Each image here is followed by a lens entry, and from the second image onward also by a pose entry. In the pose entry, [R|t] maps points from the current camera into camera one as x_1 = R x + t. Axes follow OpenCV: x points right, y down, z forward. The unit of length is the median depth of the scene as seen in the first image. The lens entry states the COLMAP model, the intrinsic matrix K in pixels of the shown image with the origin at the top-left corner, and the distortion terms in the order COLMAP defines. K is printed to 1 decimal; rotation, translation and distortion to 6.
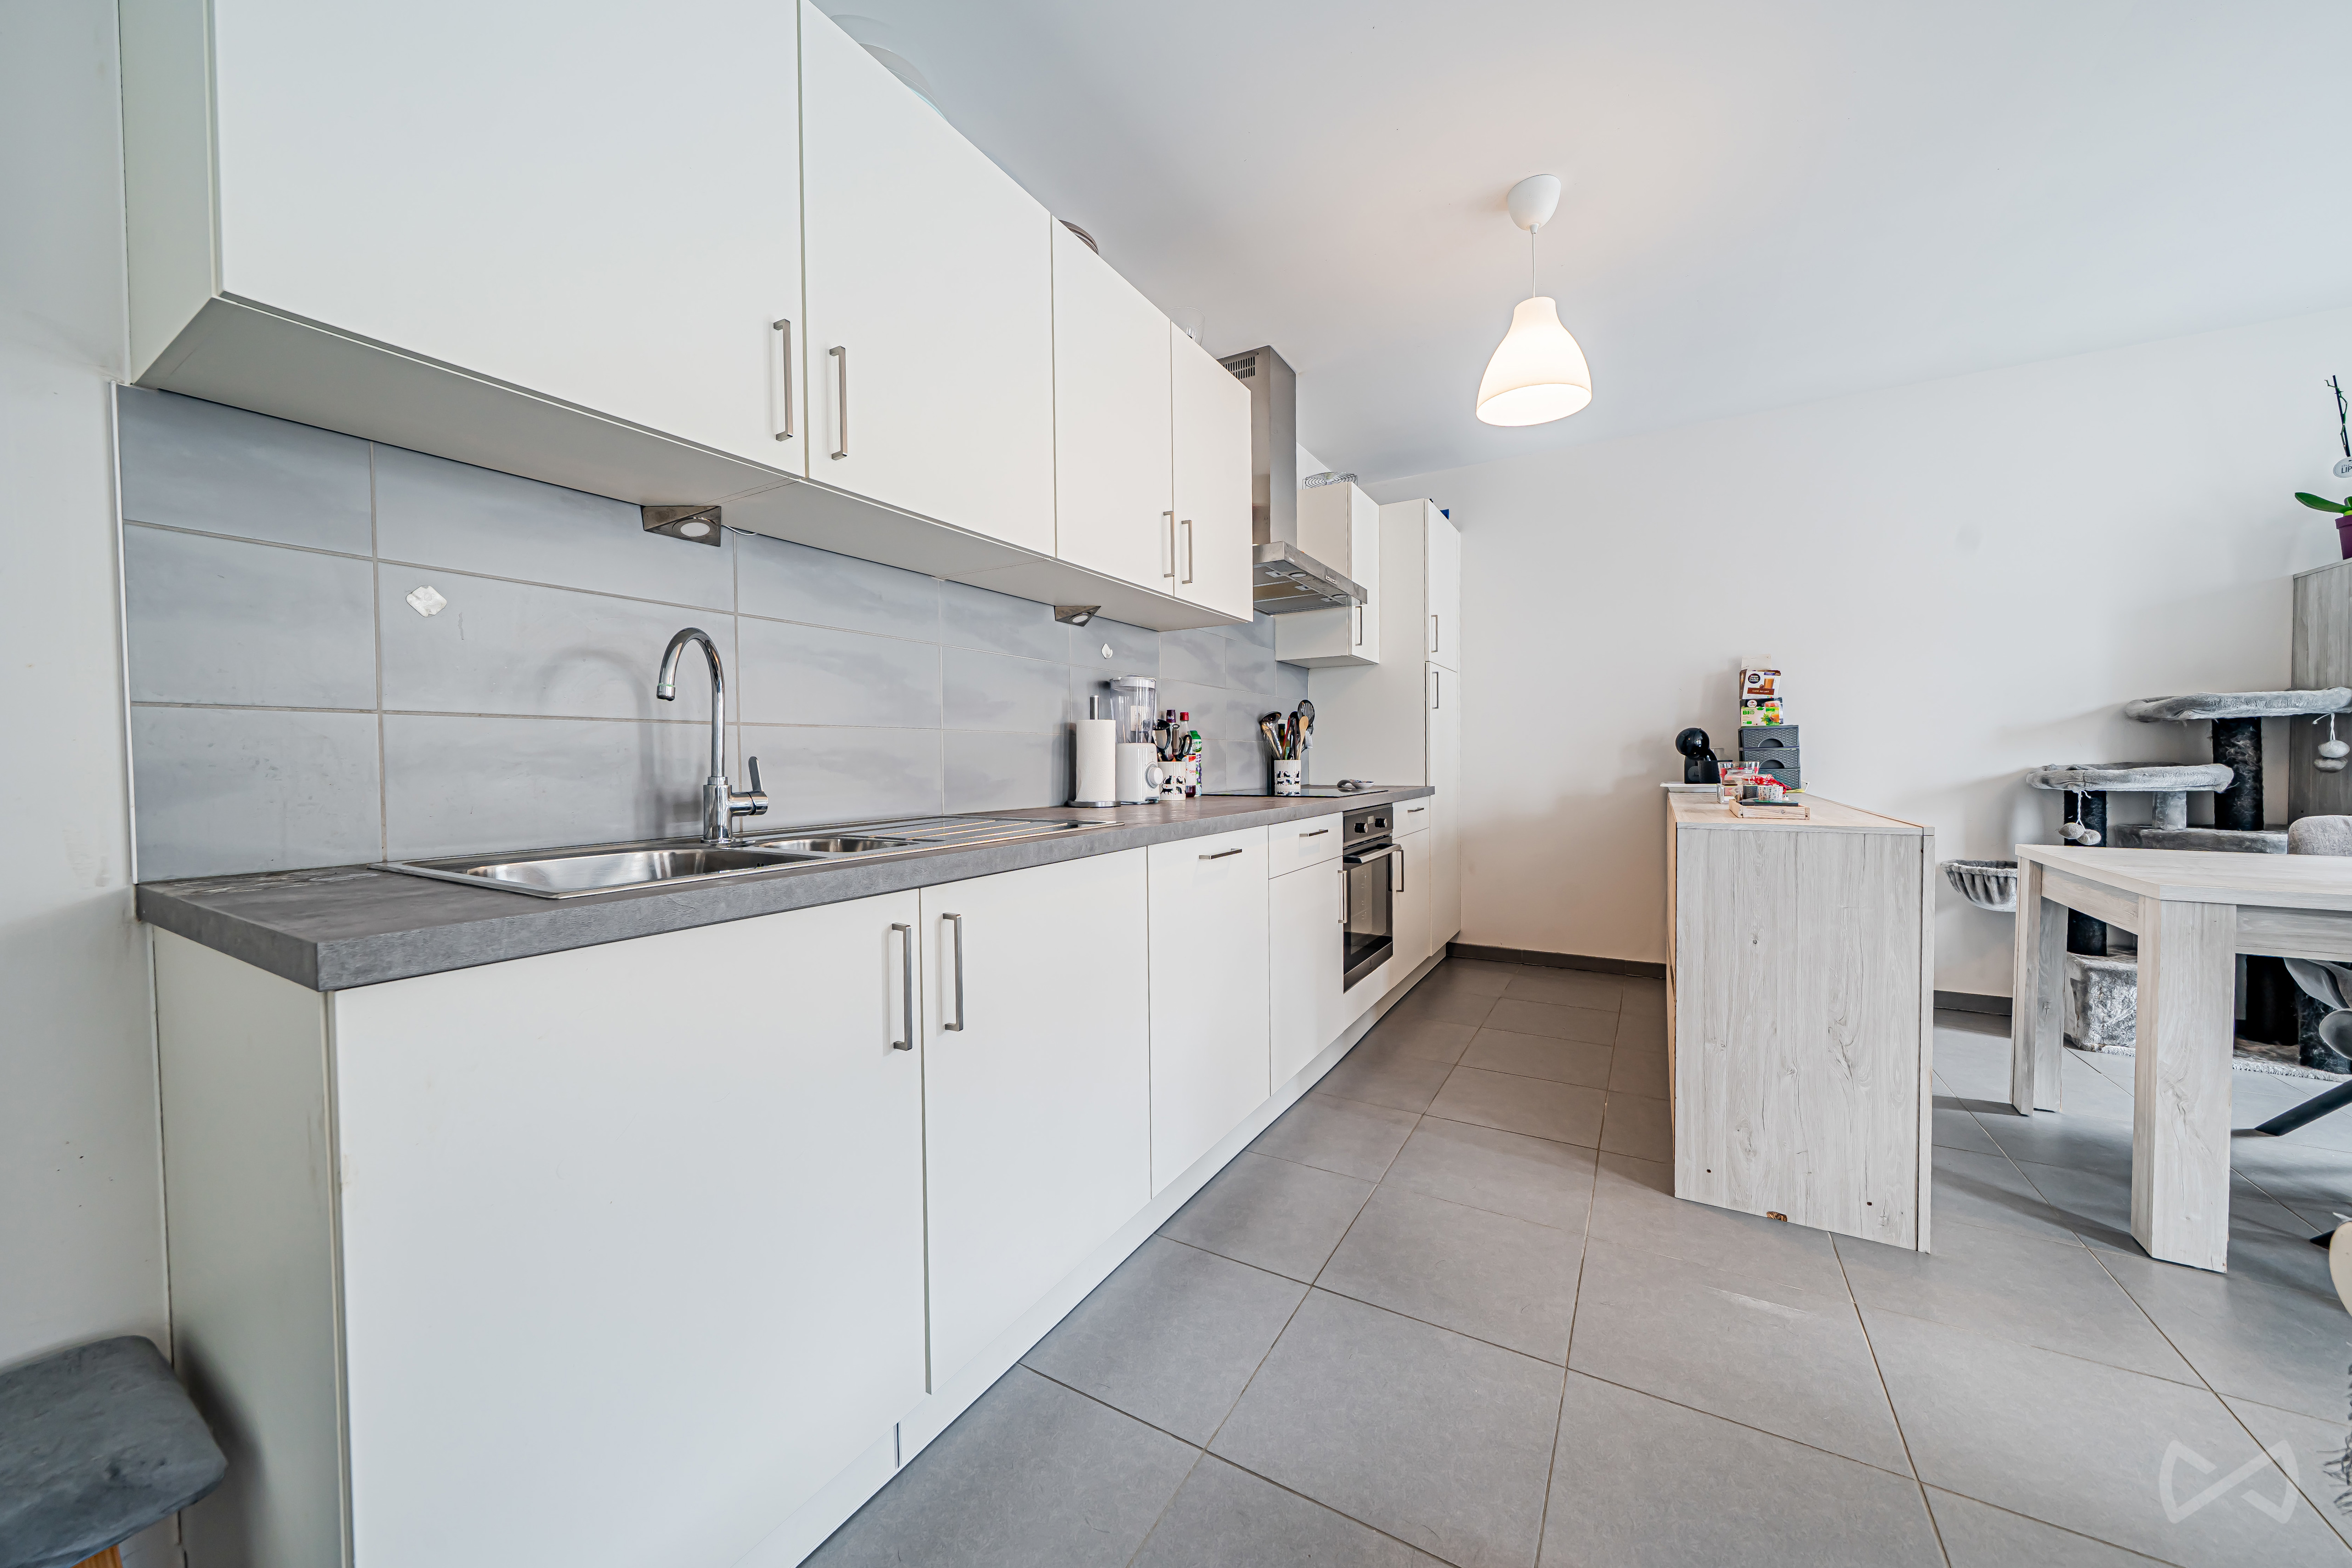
lens RADIAL K [[810.1, 0, 1175.7], [0, 810.1, 775.3], [0, 0, 1]] dist [-0.005807, 0.000251]
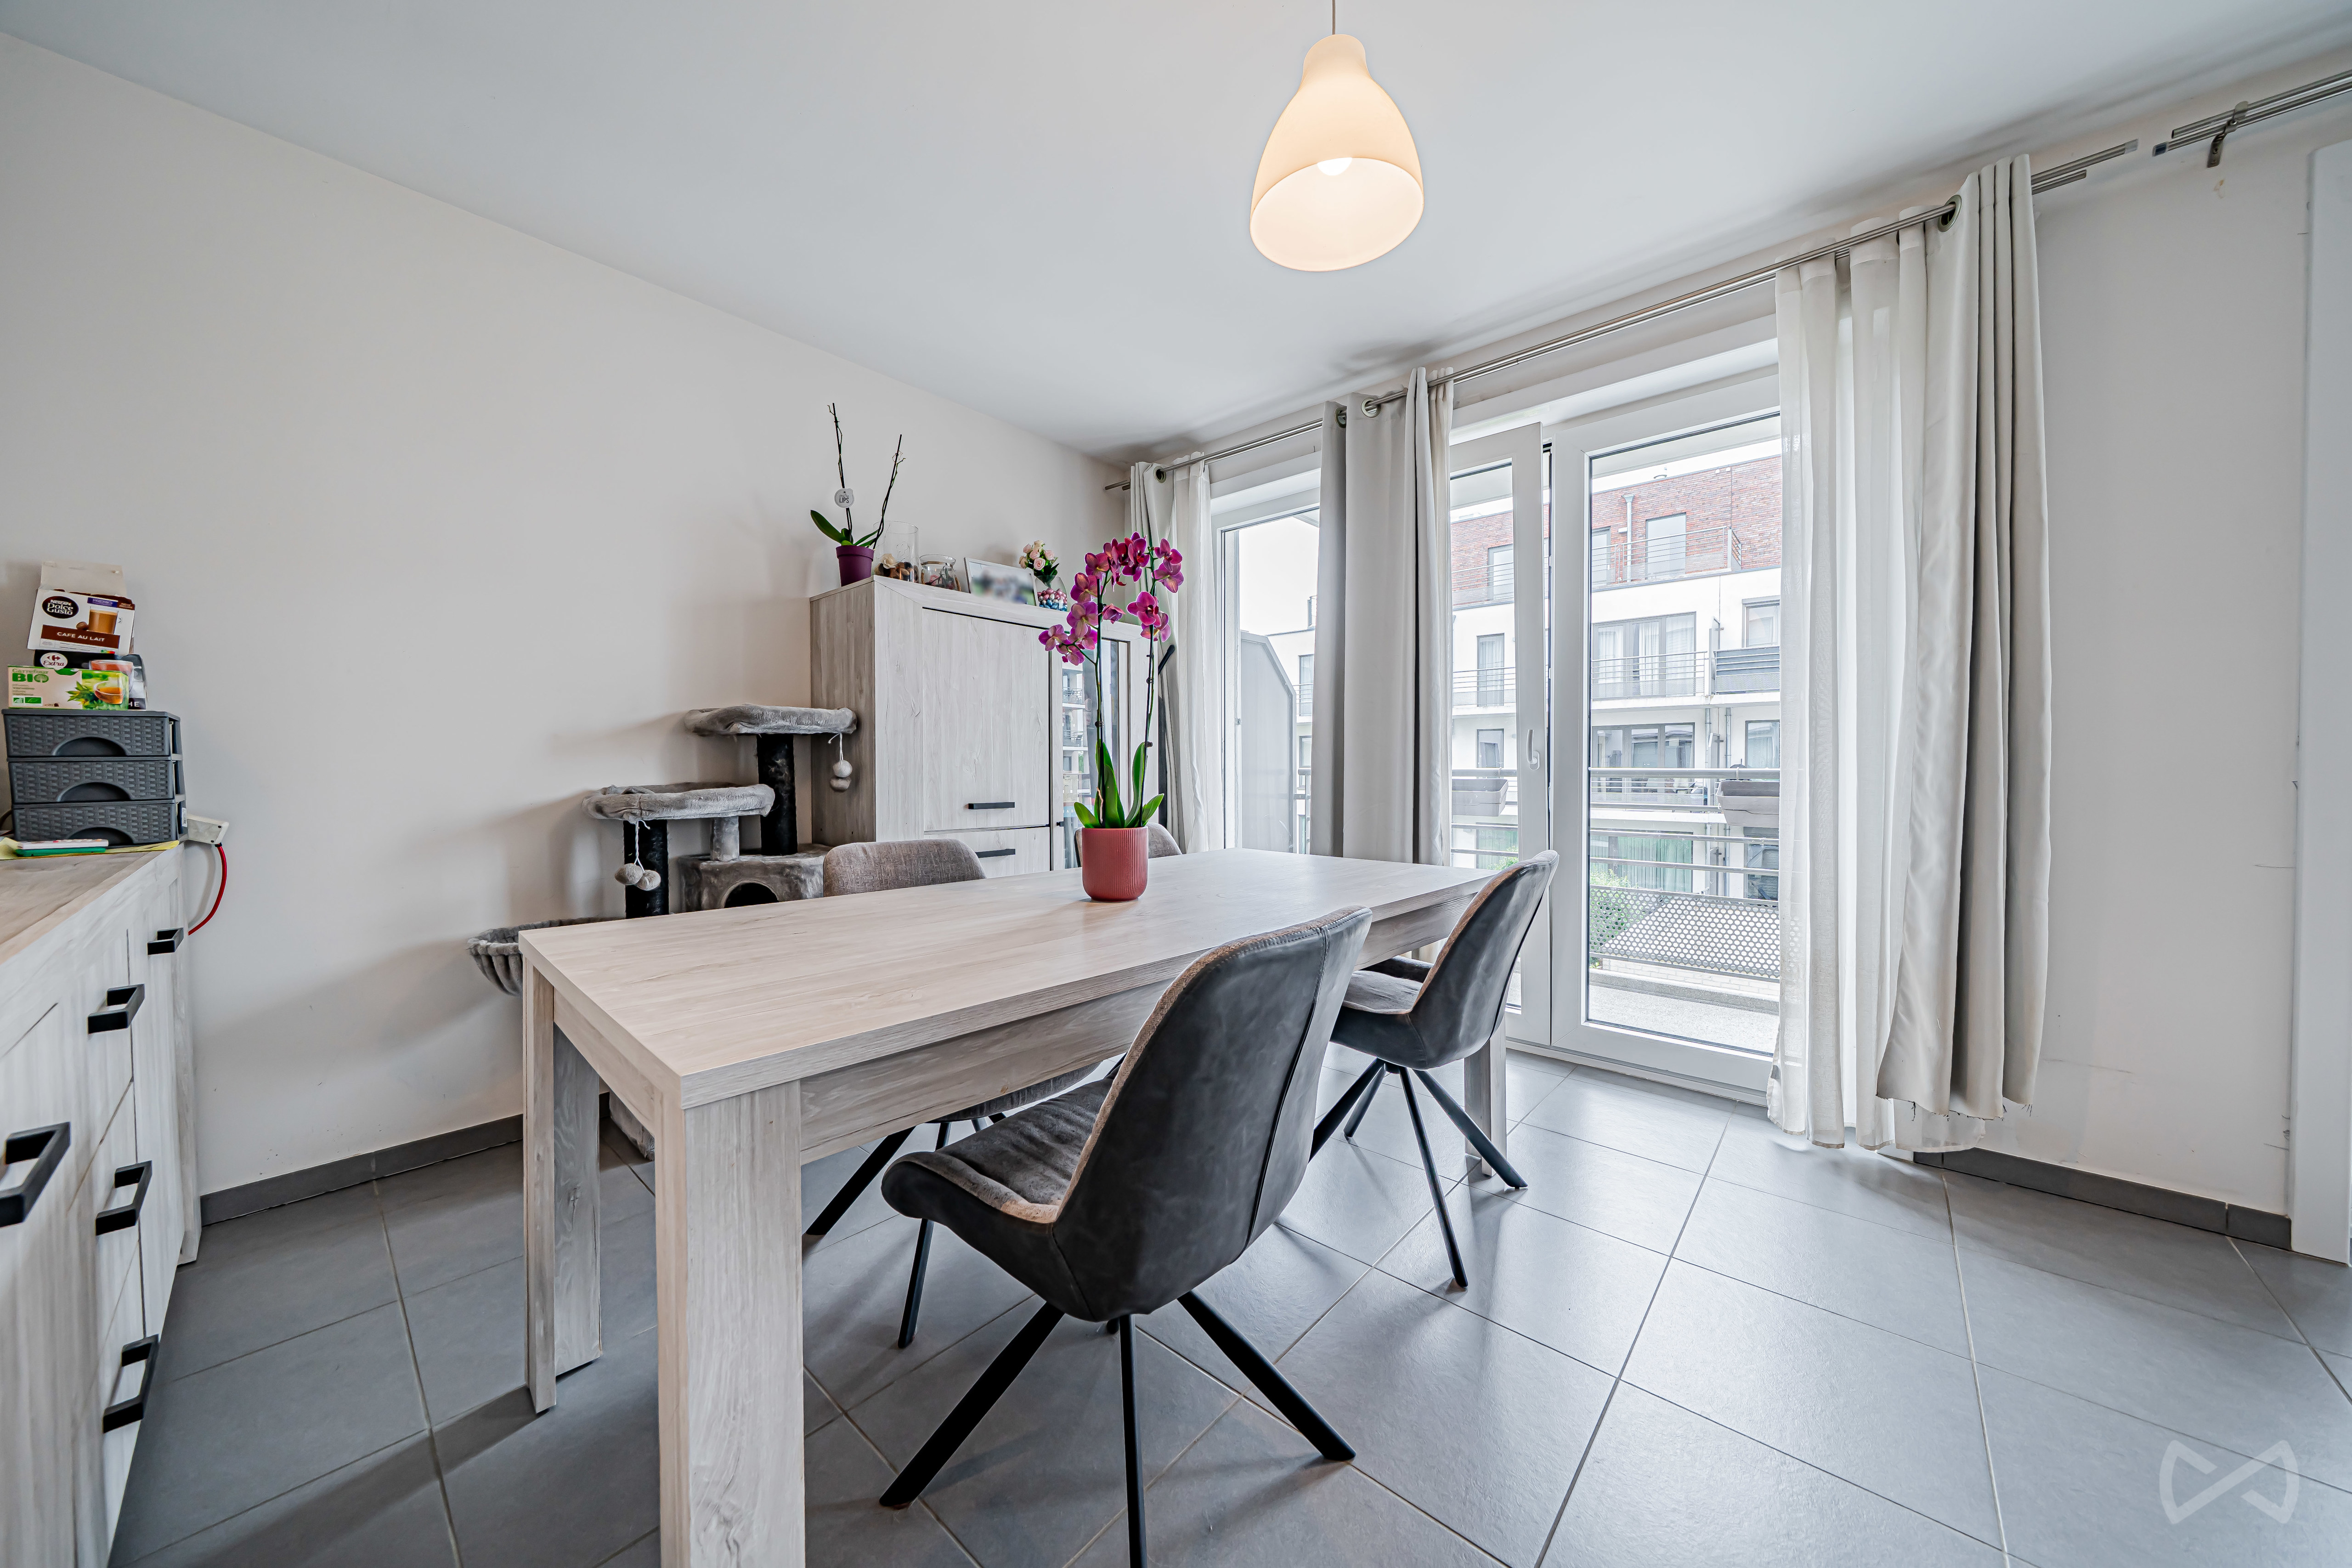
lens RADIAL K [[810.1, 0, 1189.6], [0, 810.1, 783.9], [0, 0, 1]] dist [-0.005807, 0.000251]
pose [[0.168045, -0.011696, 0.985710, 0.478042], [0.020158, 0.999761, 0.008426, -0.012474], [-0.985573, 0.018454, 0.168241, 0.370179]]
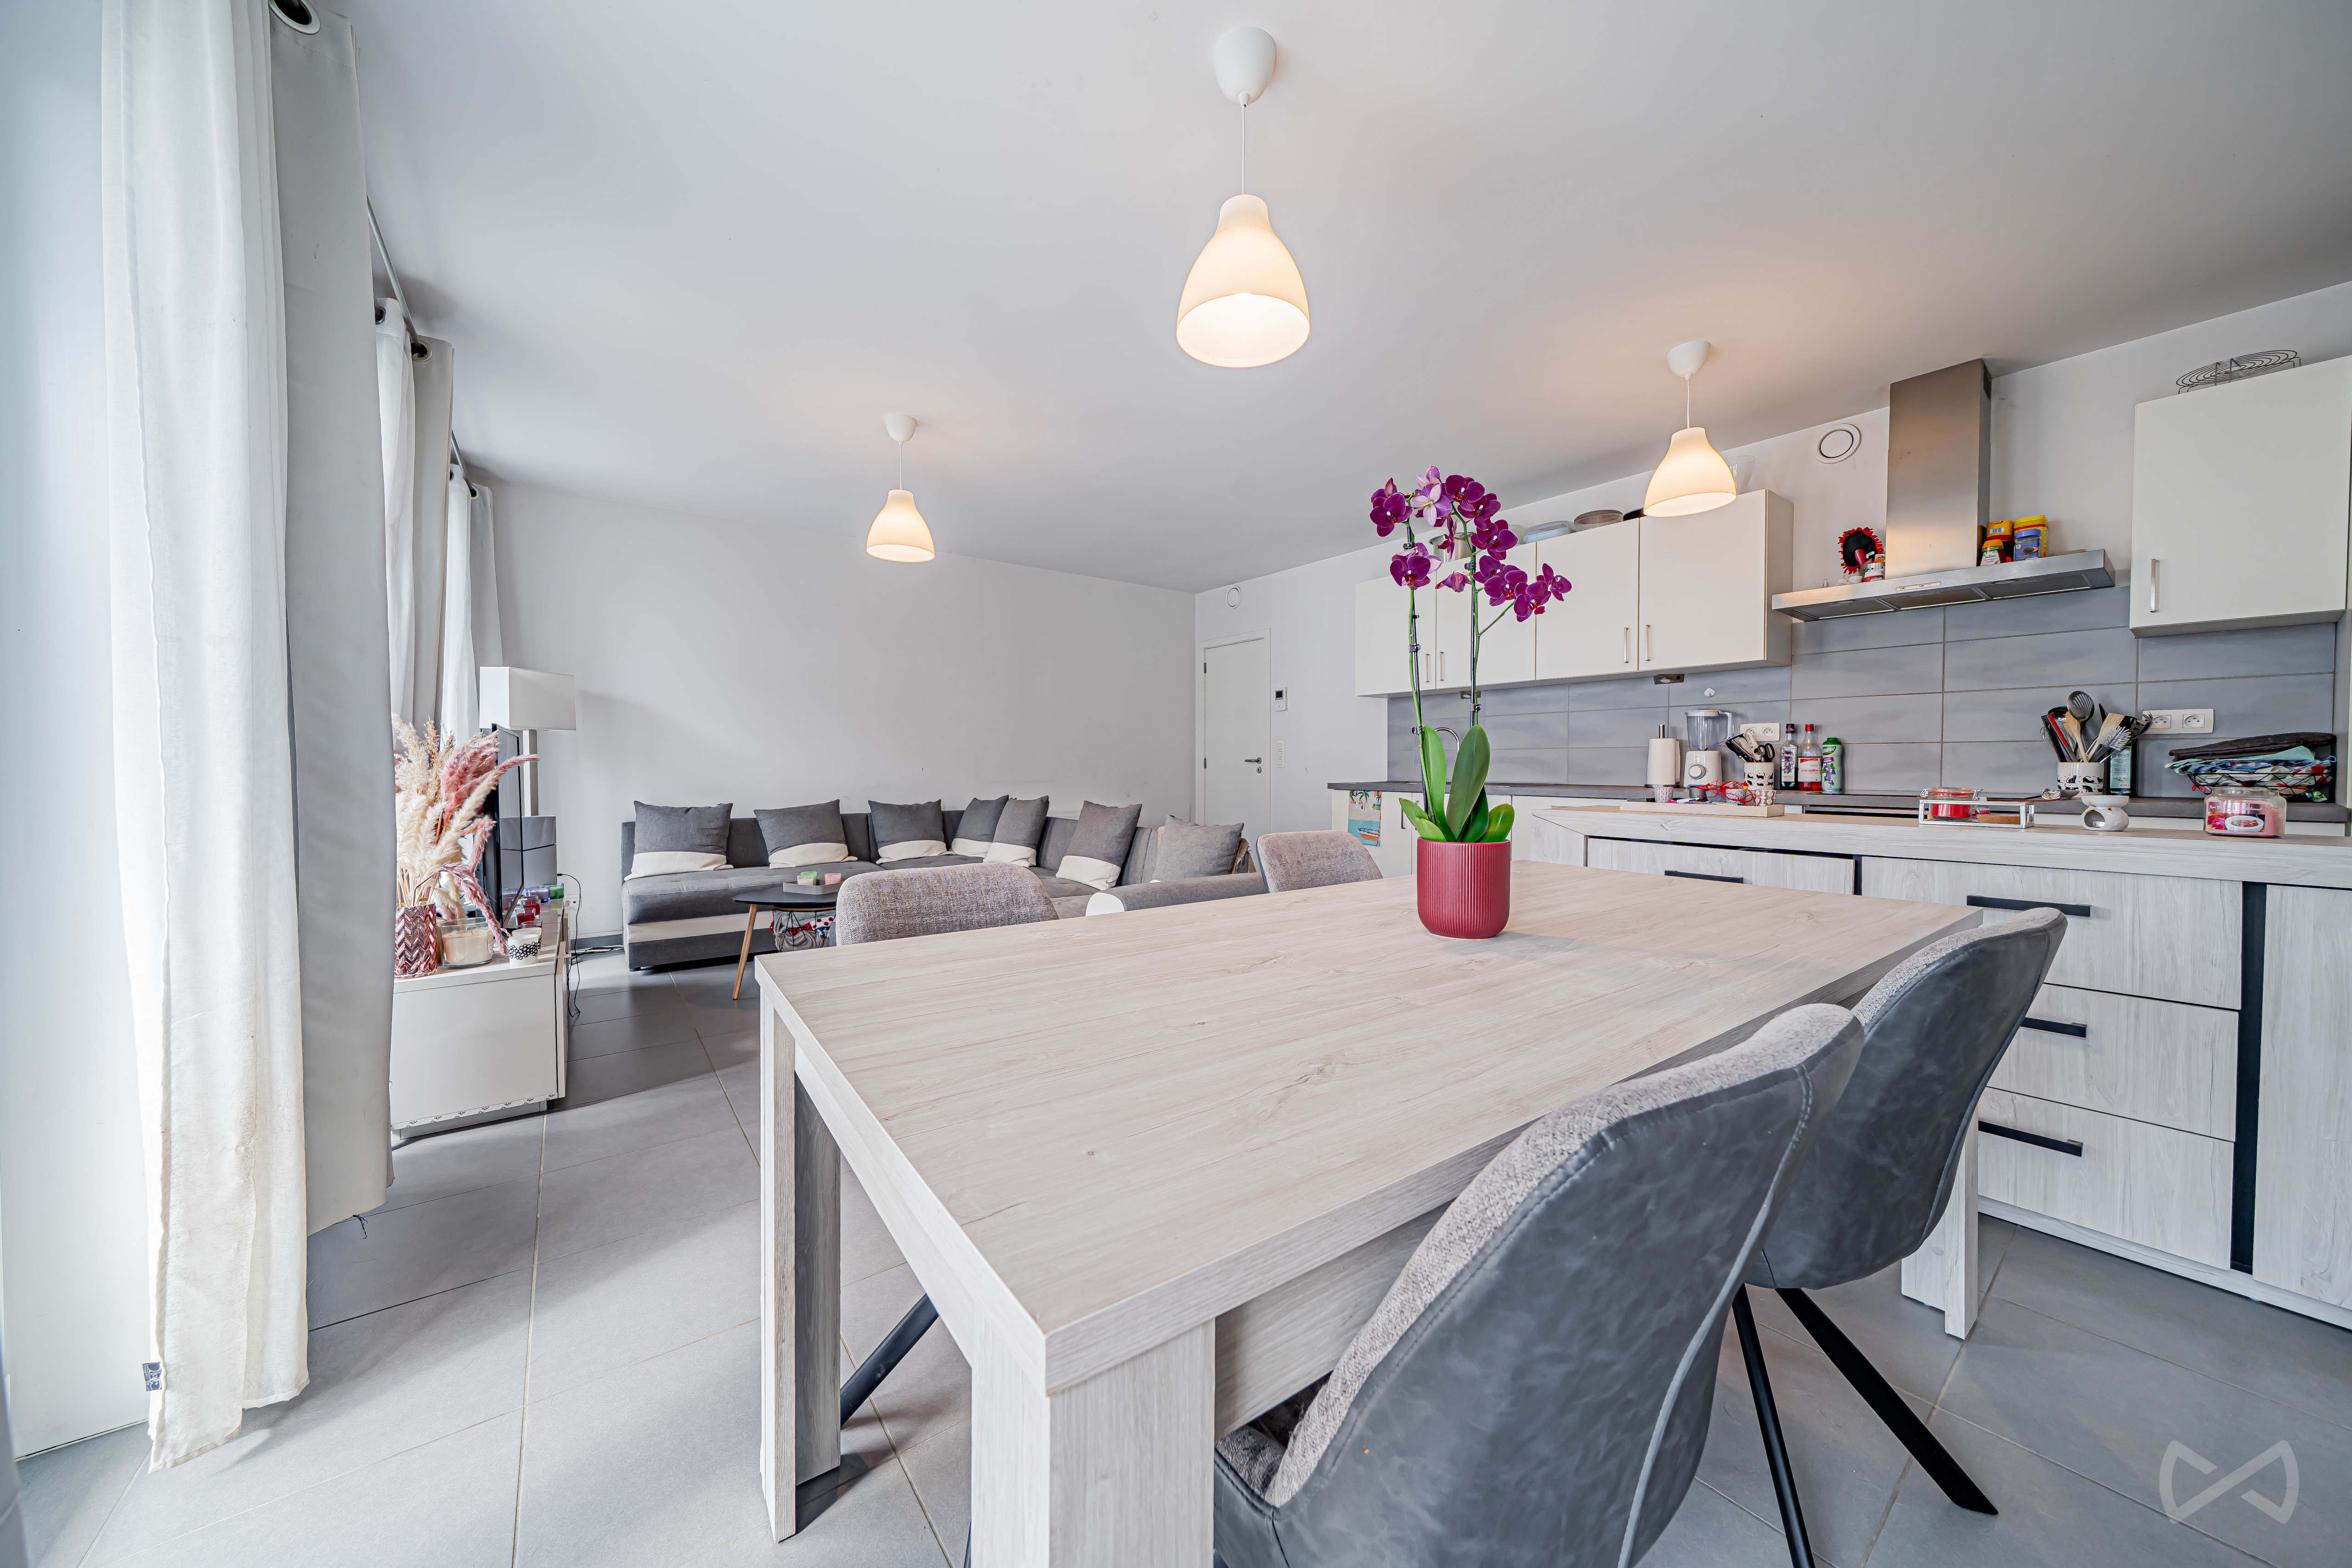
lens RADIAL K [[810.1, 0, 1159.2], [0, 810.1, 778.0], [0, 0, 1]] dist [-0.005807, 0.000251]
pose [[-0.385420, 0.028124, -0.922313, 1.476356], [-0.012783, 0.999277, 0.035813, -0.023504], [0.922653, 0.025593, -0.384782, 0.511659]]
